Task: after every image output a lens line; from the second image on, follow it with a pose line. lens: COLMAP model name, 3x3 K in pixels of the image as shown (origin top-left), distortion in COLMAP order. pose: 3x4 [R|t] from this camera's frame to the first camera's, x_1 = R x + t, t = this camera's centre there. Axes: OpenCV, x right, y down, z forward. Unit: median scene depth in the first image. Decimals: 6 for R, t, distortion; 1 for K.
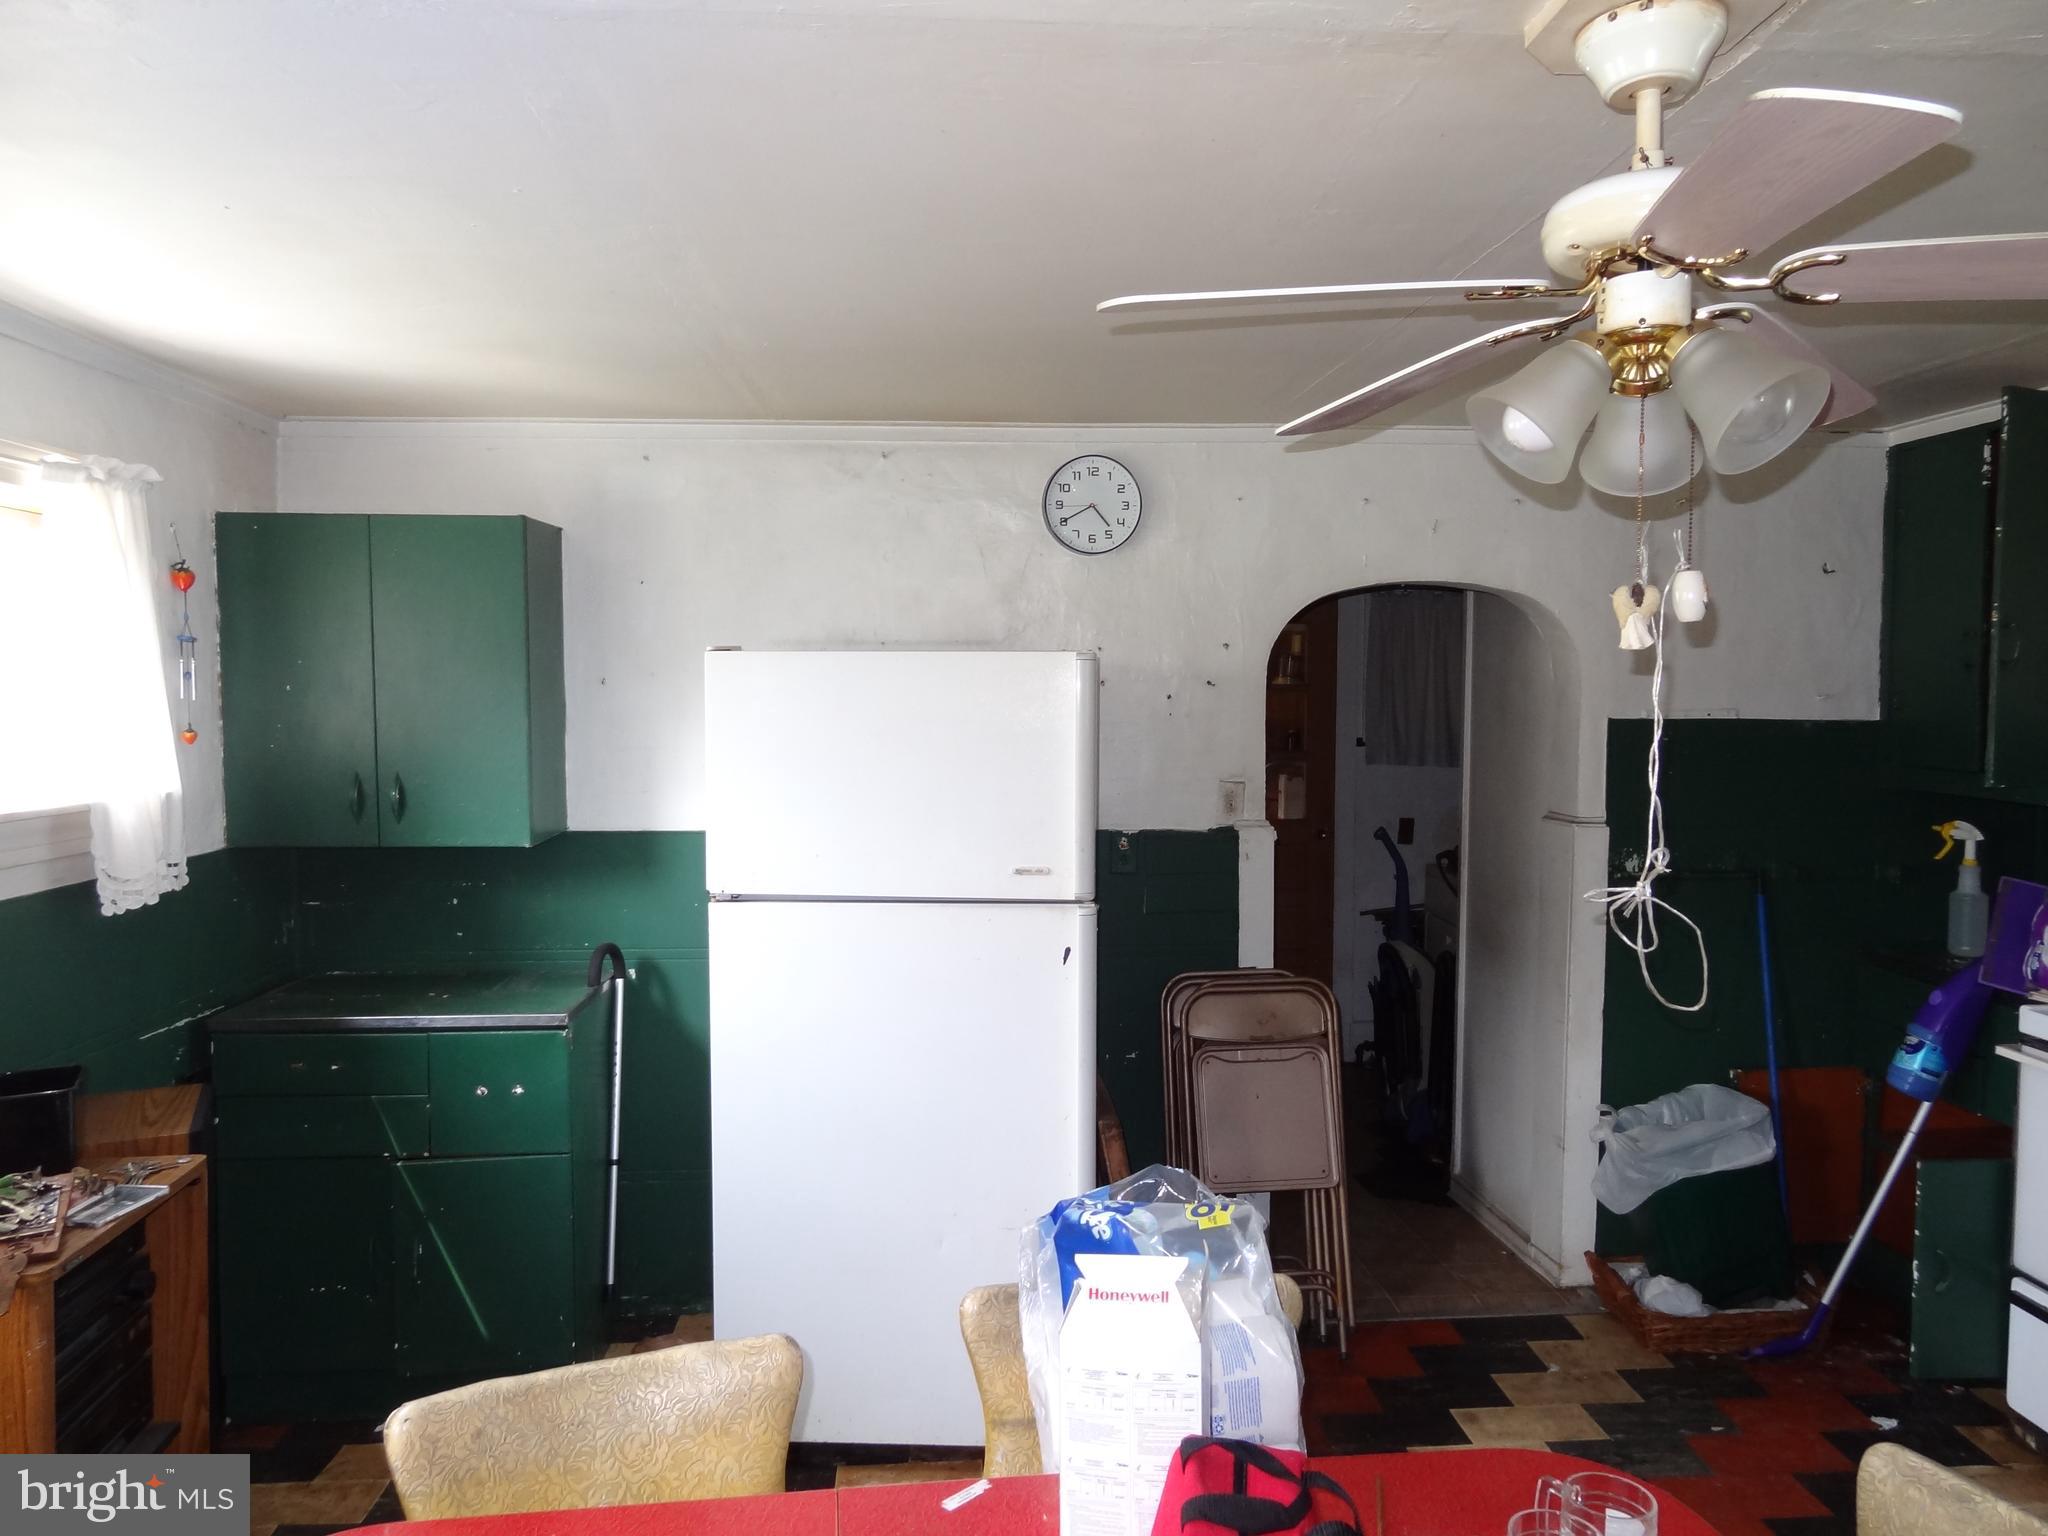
lens RADIAL K [[1436.1, 0, 1017.2], [0, 1436.1, 760.5], [0, 0, 1]] dist [-0.000436, 0.010116]
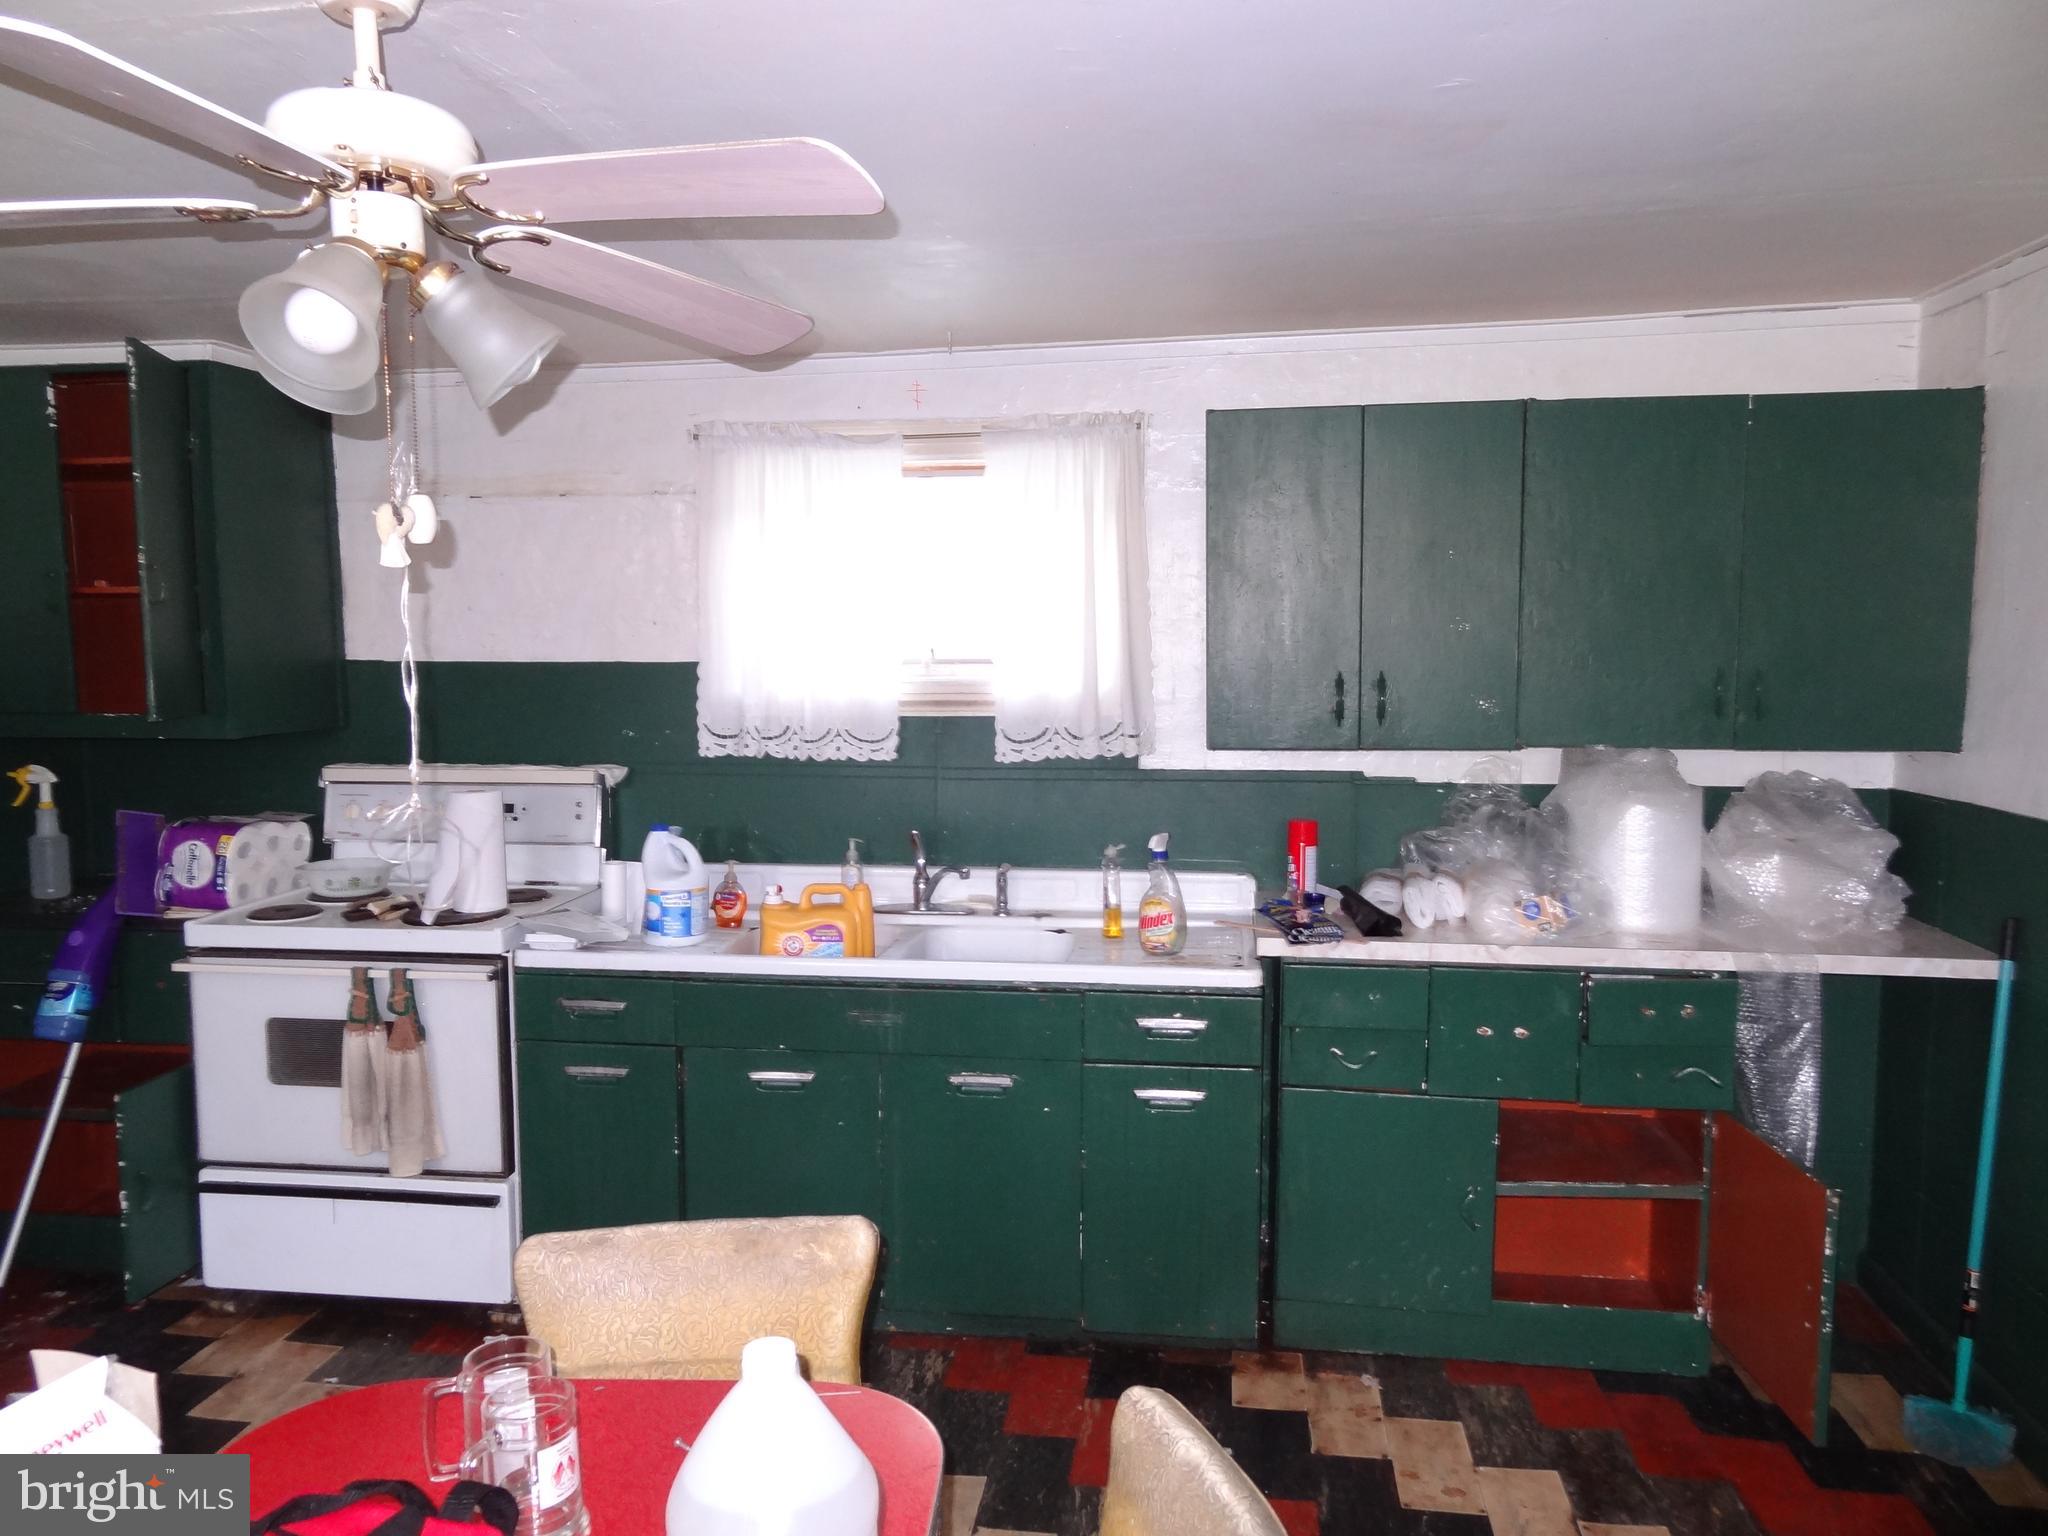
lens RADIAL K [[1436.1, 0, 1016.8], [0, 1436.1, 764.2], [0, 0, 1]] dist [-0.000436, 0.010116]
pose [[0.197999, -0.093152, 0.975766, -0.209552], [0.062067, 0.994668, 0.082362, 0.002011], [-0.978235, 0.044256, 0.202725, 0.155026]]
